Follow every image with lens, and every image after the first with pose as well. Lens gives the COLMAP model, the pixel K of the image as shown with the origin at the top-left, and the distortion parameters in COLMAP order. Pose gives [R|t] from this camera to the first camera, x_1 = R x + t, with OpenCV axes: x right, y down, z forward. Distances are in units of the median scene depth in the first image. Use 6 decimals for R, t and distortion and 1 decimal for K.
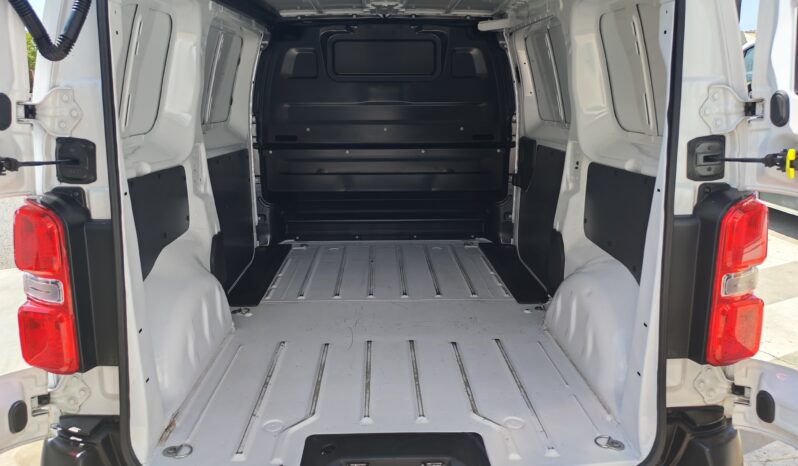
lens RADIAL K [[612.9, 0, 399.0], [0, 612.9, 233.0], [0, 0, 1]] dist [0.005979, 0.000223]
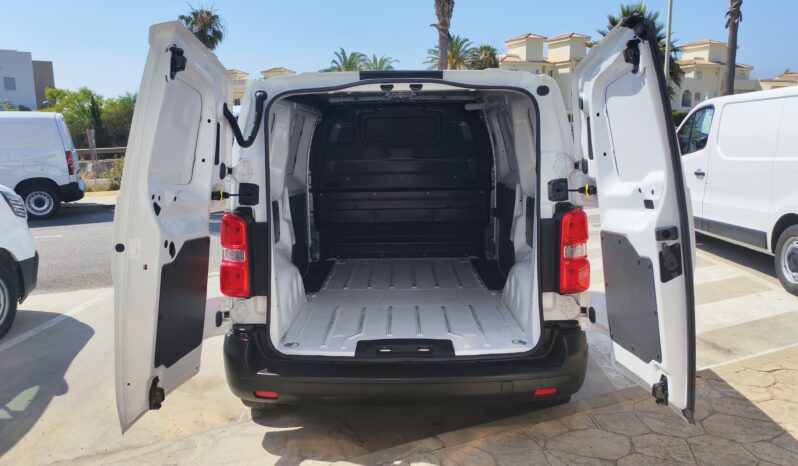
lens RADIAL K [[612.9, 0, 399.0], [0, 612.9, 233.0], [0, 0, 1]] dist [0.005979, 0.000223]
pose [[0.999378, -0.007503, -0.034459, 0.031085], [0.004744, 0.996827, -0.079454, 0.113207], [0.034946, 0.079241, 0.996243, -0.649221]]
